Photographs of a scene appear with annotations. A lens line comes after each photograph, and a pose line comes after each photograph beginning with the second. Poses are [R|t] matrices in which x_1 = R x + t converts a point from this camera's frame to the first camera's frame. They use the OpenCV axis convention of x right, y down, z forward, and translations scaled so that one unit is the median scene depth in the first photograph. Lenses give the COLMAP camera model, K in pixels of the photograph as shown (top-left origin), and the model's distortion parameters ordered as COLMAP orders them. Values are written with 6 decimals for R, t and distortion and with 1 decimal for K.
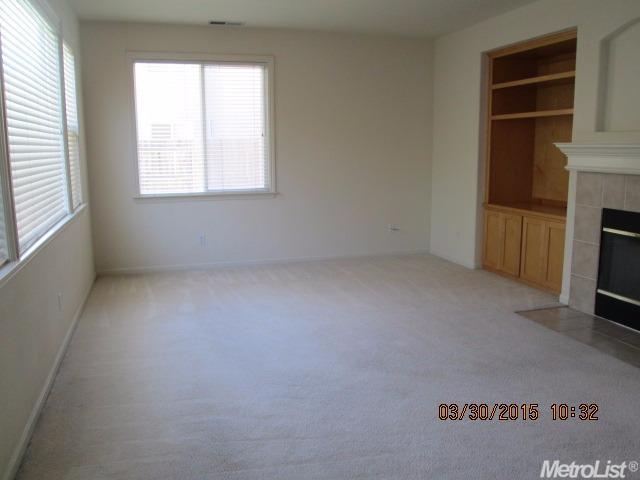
lens RADIAL K [[557.0, 0, 320.0], [0, 557.0, 240.0], [0, 0, 1]] dist [-0.097406, 0.021340]
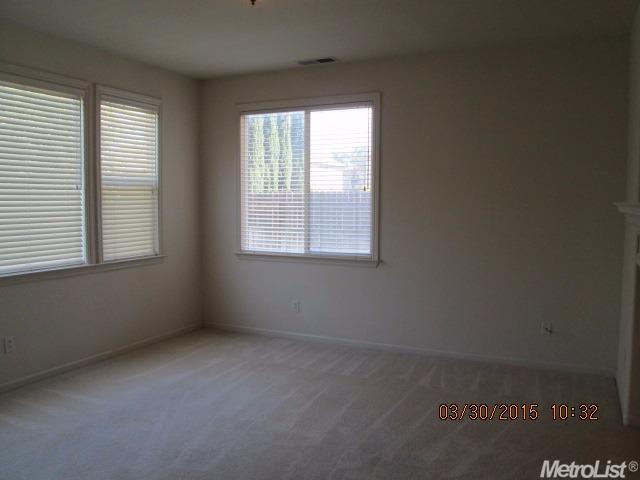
lens RADIAL K [[557.0, 0, 320.0], [0, 557.0, 240.0], [0, 0, 1]] dist [-0.097406, 0.021340]
pose [[0.736383, 0.058381, -0.674041, 0.410871], [-0.118640, 0.991976, -0.043693, -0.072543], [0.666082, 0.112143, 0.737400, 0.366136]]
